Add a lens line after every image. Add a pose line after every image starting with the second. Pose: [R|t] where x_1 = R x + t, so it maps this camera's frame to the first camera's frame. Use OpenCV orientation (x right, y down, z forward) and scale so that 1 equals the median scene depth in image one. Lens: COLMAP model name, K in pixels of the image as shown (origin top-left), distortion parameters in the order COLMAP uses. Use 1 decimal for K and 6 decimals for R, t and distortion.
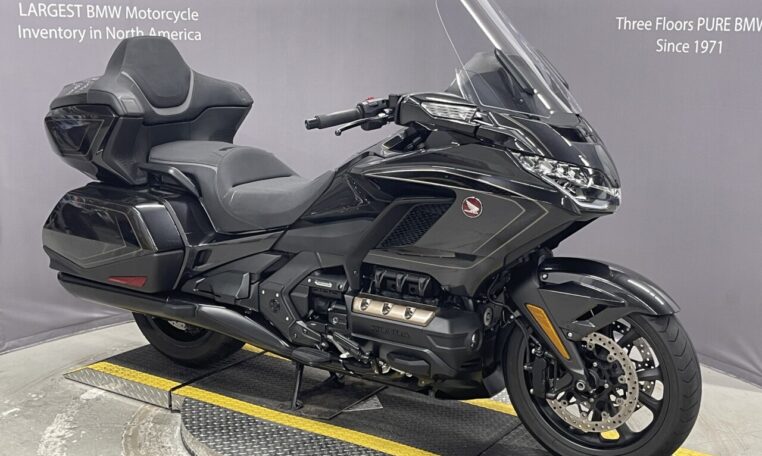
lens RADIAL K [[960.5, 0, 381.0], [0, 960.5, 228.0], [0, 0, 1]] dist [0.039618, -0.033142]
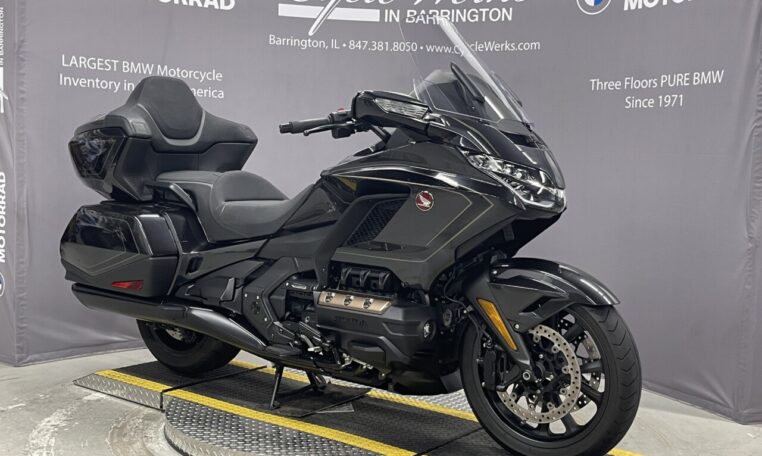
lens RADIAL K [[856.5, 0, 381.0], [0, 856.5, 228.0], [0, 0, 1]] dist [0.030401, 0.002933]
pose [[0.997940, 0.024836, -0.059159, 0.083362], [-0.032276, 0.991205, -0.128341, 0.107778], [0.055451, 0.129986, 0.989964, 0.036249]]
